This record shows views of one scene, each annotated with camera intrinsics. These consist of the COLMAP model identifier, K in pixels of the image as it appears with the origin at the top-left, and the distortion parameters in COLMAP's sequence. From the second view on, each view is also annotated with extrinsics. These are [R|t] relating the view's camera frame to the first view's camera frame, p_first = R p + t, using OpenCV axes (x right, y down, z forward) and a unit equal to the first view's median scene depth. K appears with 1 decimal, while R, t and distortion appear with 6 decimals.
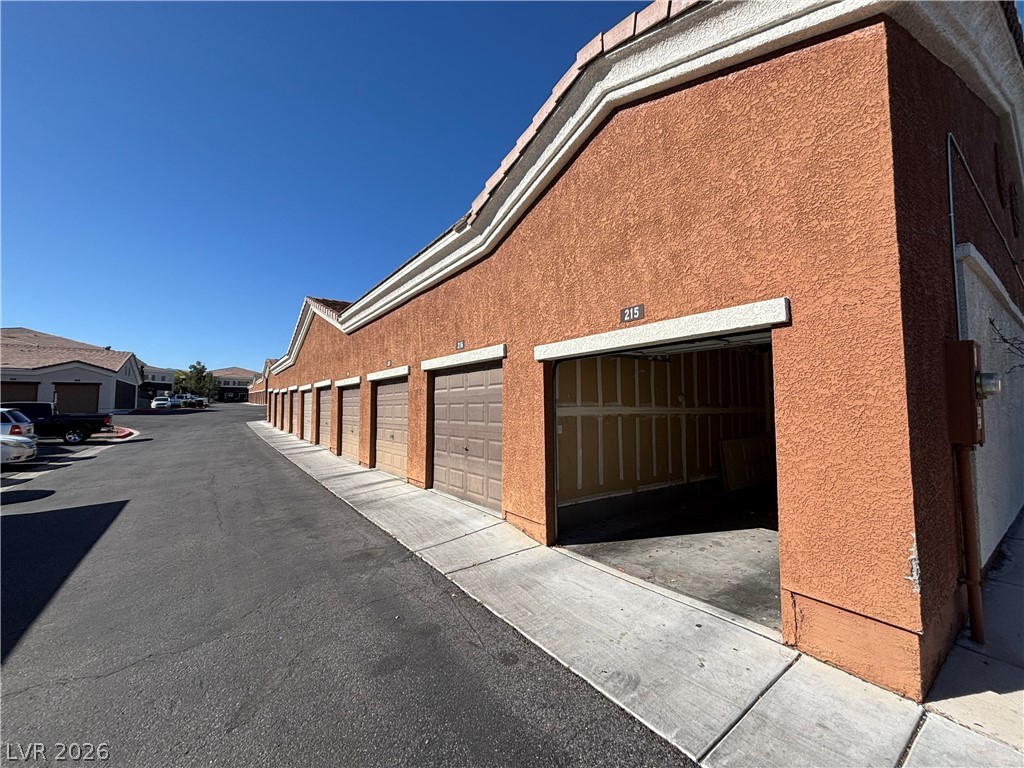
lens RADIAL K [[415.2, 0, 509.6], [0, 415.2, 382.2], [0, 0, 1]] dist [0.002840, 0.000582]
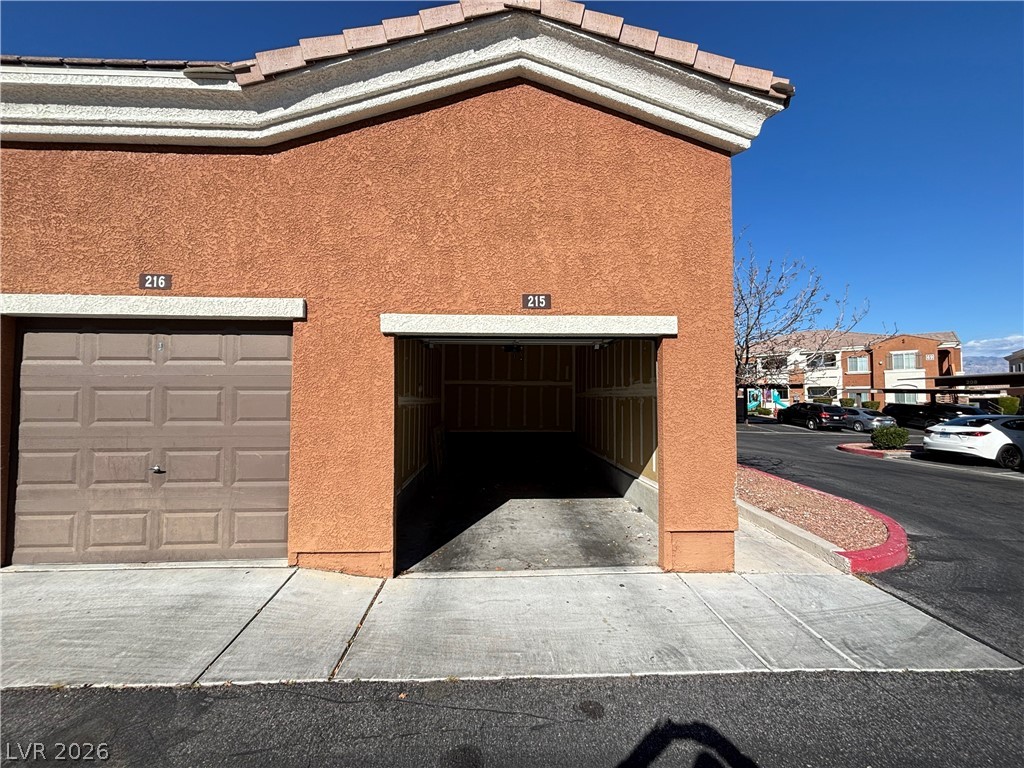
lens RADIAL K [[415.2, 0, 510.7], [0, 415.2, 383.1], [0, 0, 1]] dist [0.002840, 0.000582]
pose [[0.537210, 0.037093, 0.842632, -0.470885], [-0.053974, 0.998497, -0.009544, 0.034337], [-0.841720, -0.040353, 0.538405, 0.439472]]
